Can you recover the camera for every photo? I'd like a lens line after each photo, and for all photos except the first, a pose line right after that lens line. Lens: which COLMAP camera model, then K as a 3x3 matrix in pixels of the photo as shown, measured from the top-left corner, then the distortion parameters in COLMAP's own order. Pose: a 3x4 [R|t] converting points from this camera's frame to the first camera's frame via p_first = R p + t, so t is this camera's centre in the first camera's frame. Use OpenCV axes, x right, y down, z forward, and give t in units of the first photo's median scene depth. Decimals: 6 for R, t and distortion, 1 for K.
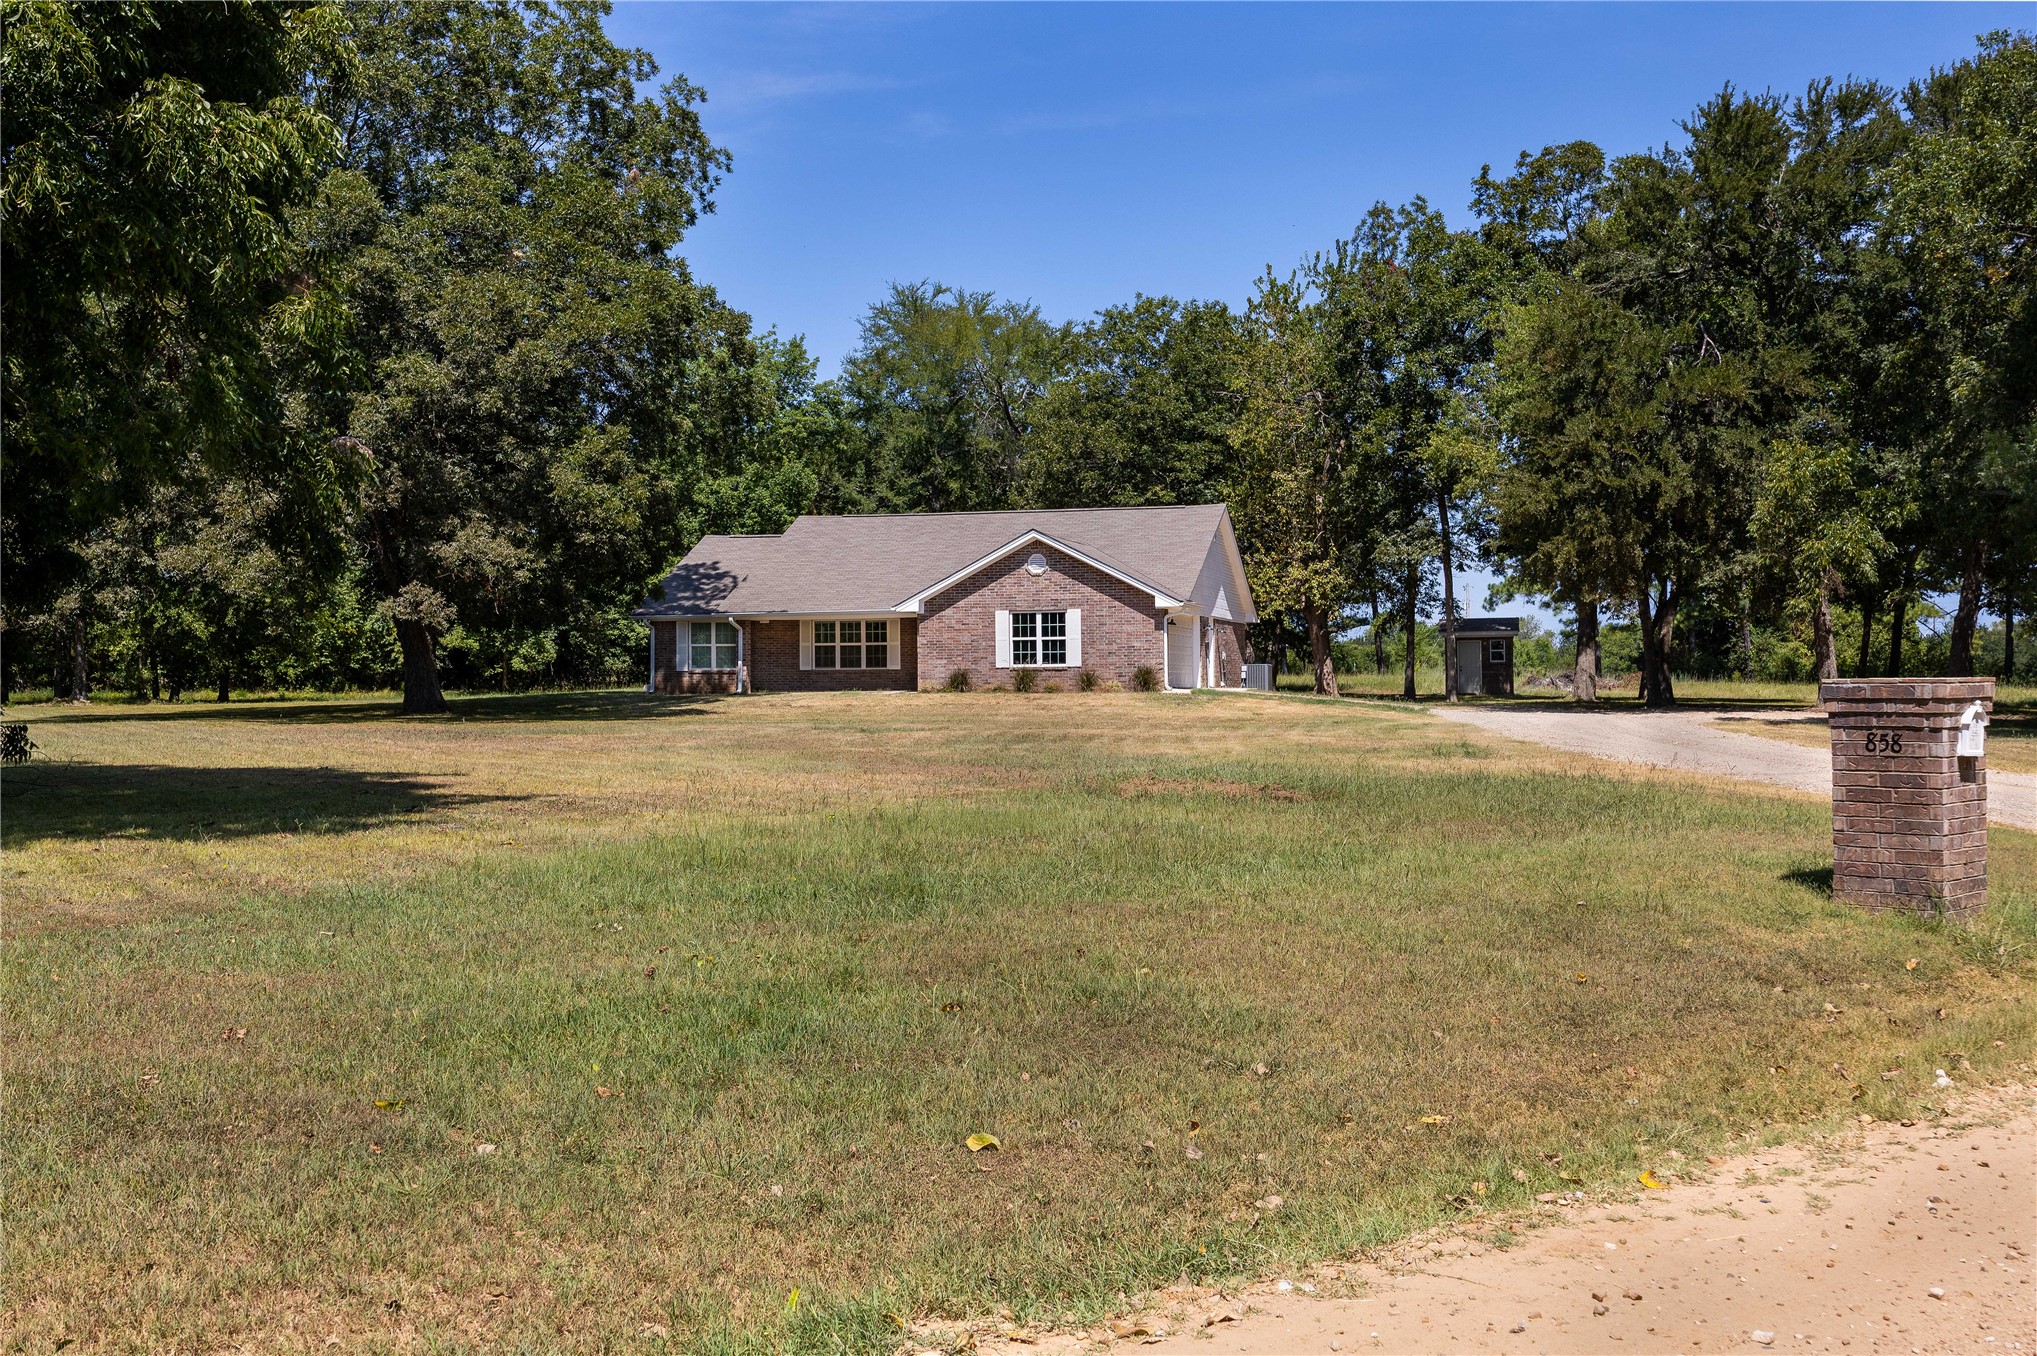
lens RADIAL K [[2044.1, 0, 1016.4], [0, 2044.1, 686.9], [0, 0, 1]] dist [0.011282, 0.000000]
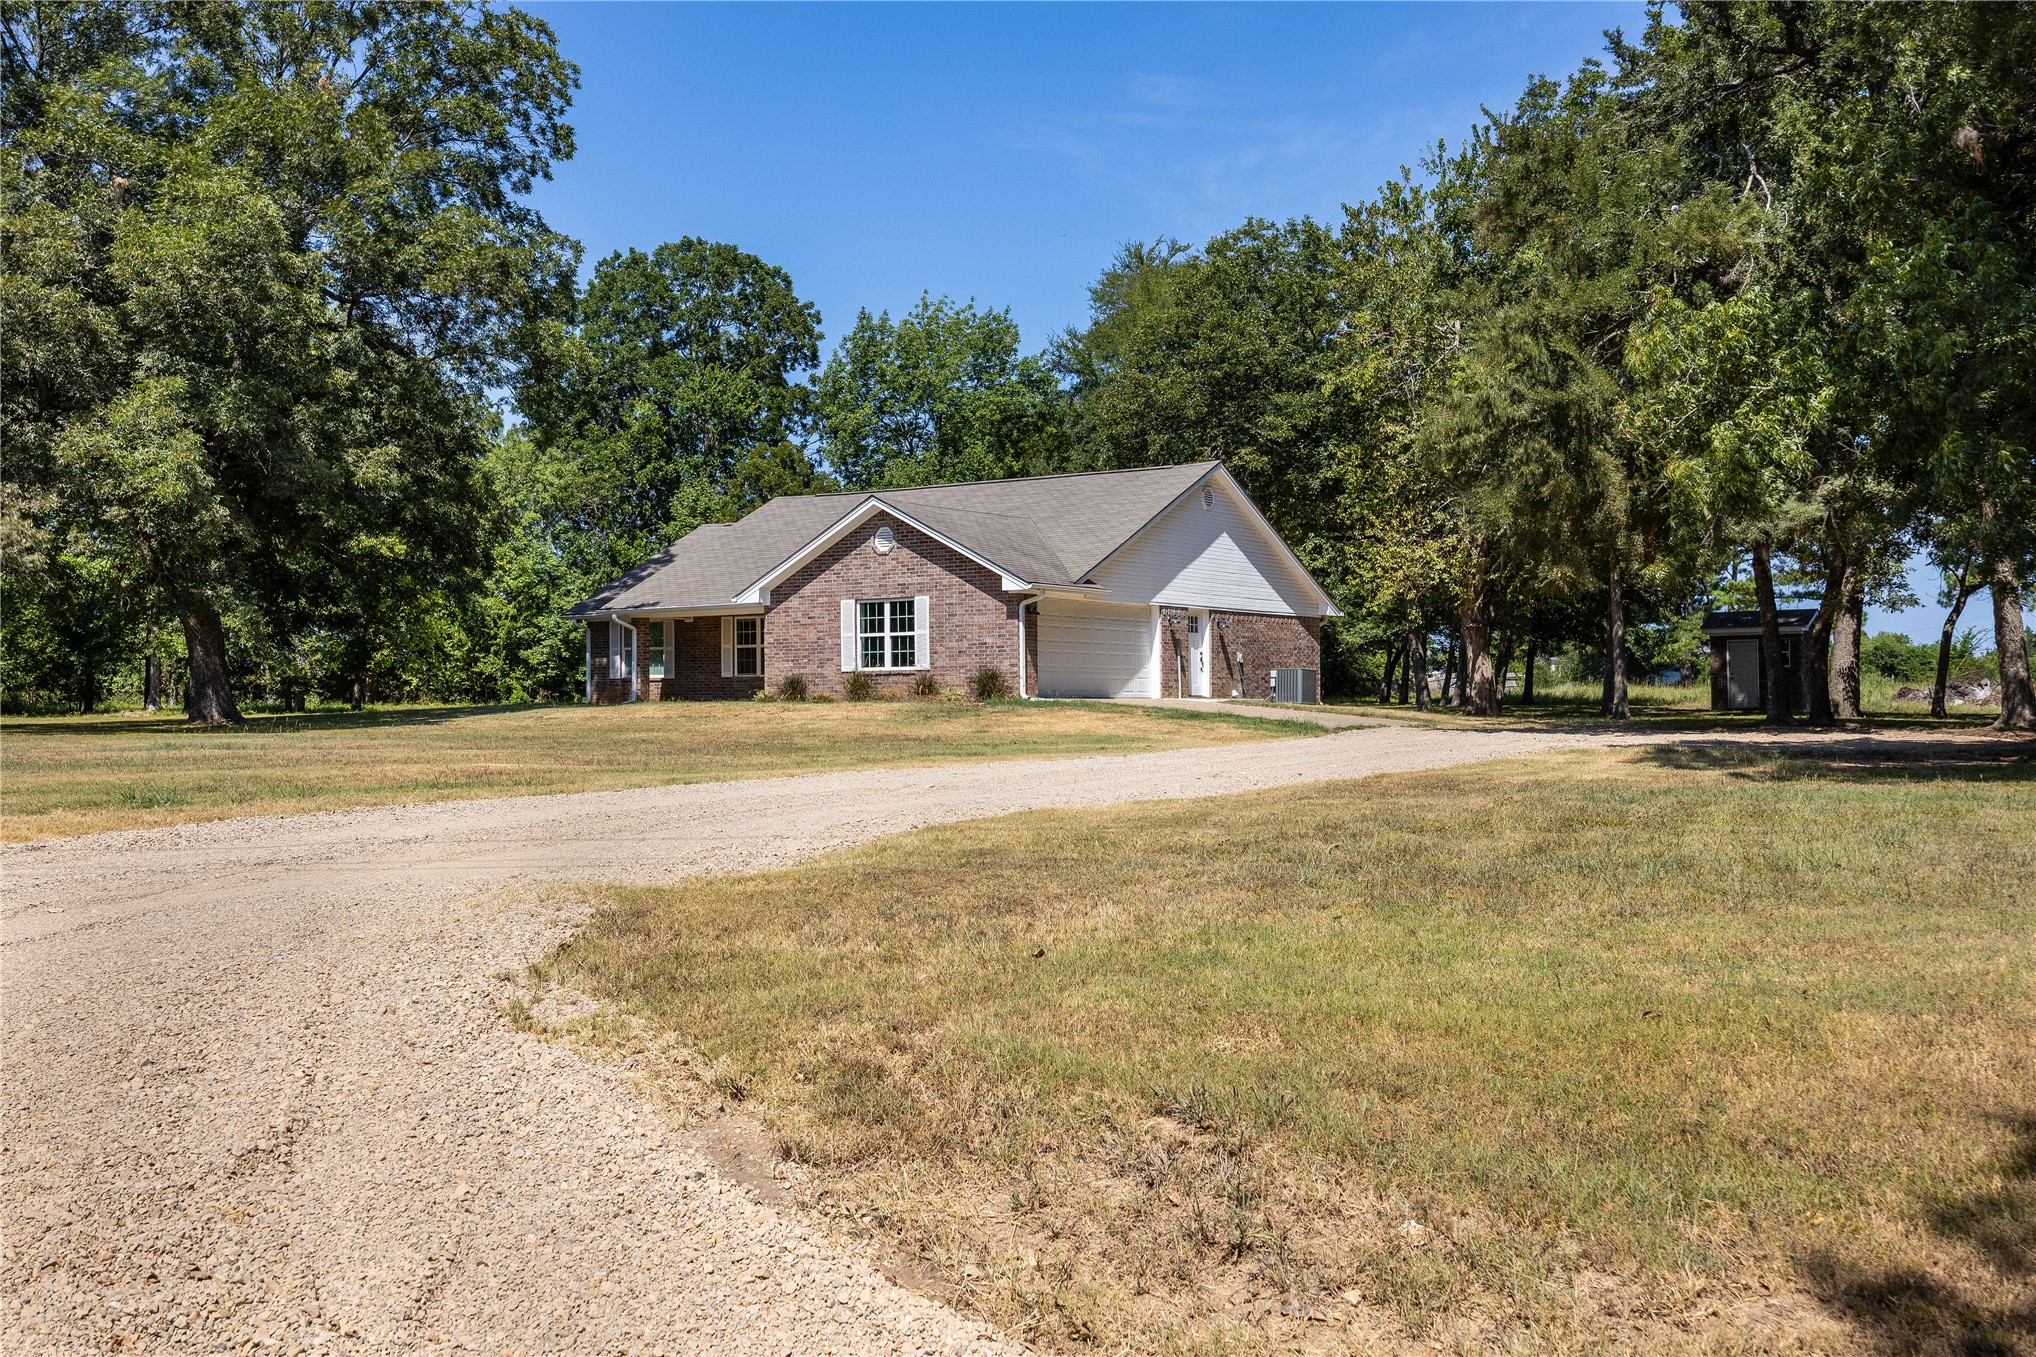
lens RADIAL K [[2043.1, 0, 1019.4], [0, 2043.1, 668.5], [0, 0, 1]] dist [0.011282, 0.000000]
pose [[0.944976, -0.004779, -0.327104, 0.316724], [-0.001867, 0.999798, -0.020001, 0.005195], [0.327133, 0.019511, 0.944777, 0.272790]]
